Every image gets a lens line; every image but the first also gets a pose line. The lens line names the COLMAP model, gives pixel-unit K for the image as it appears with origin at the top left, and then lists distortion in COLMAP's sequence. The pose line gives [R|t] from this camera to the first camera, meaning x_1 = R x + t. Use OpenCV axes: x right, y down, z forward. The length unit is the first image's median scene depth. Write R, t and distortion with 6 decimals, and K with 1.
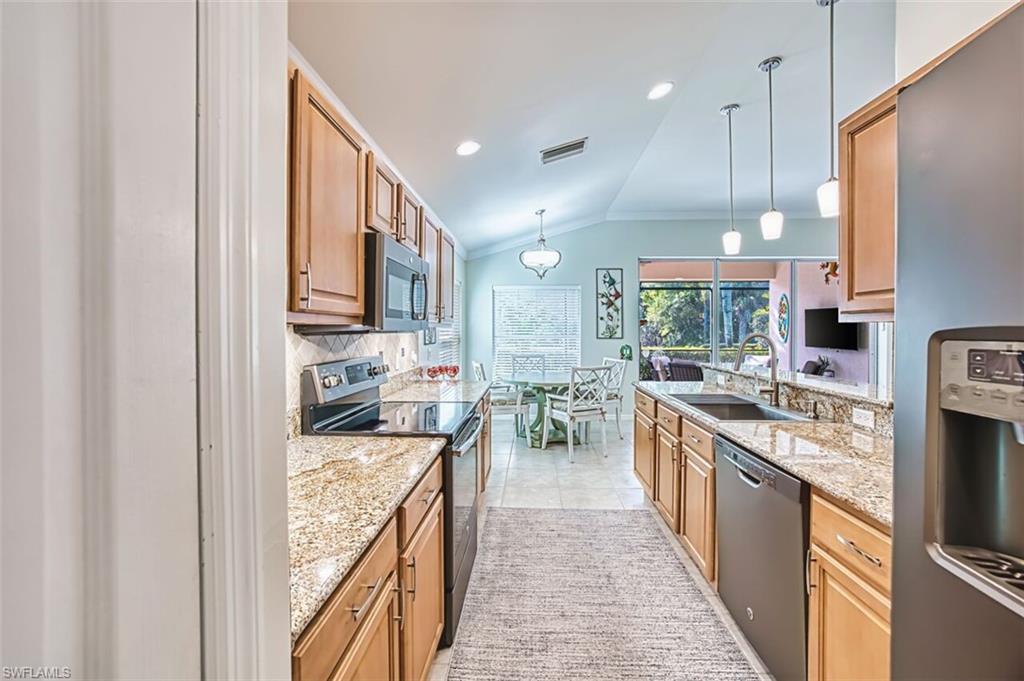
lens RADIAL K [[418.2, 0, 516.6], [0, 418.2, 337.5], [0, 0, 1]] dist [-0.033821, 0.013322]
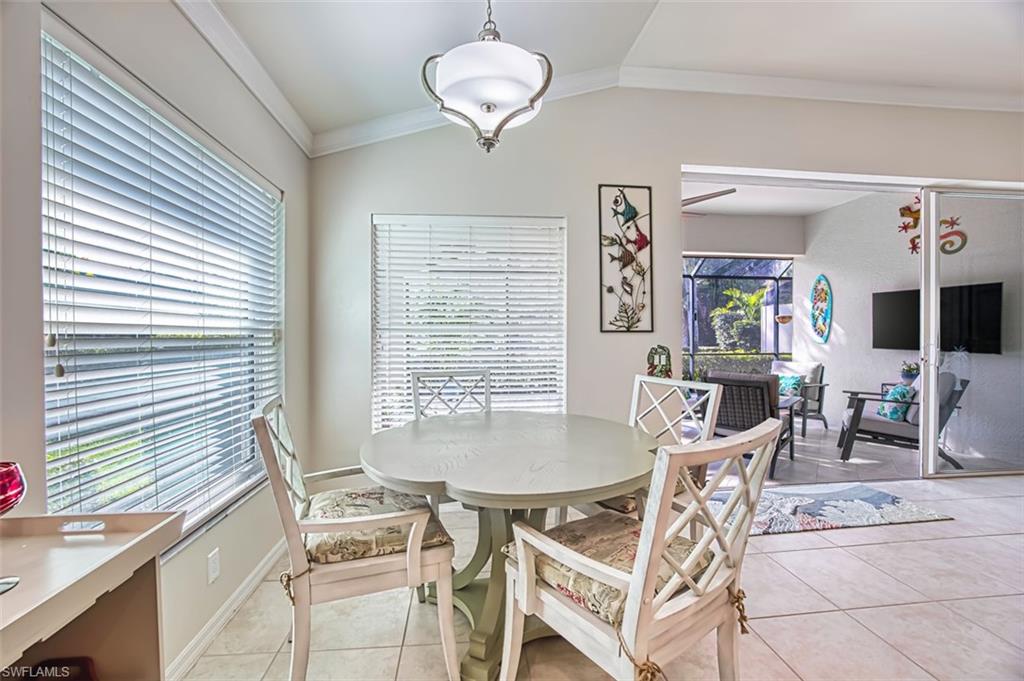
lens RADIAL K [[418.9, 0, 509.7], [0, 418.9, 334.3], [0, 0, 1]] dist [-0.035181, 0.009788]
pose [[0.988881, 0.000228, 0.148708, 0.021134], [0.002753, 0.999799, -0.019841, 0.013881], [-0.148682, 0.020030, 0.988682, 0.552247]]
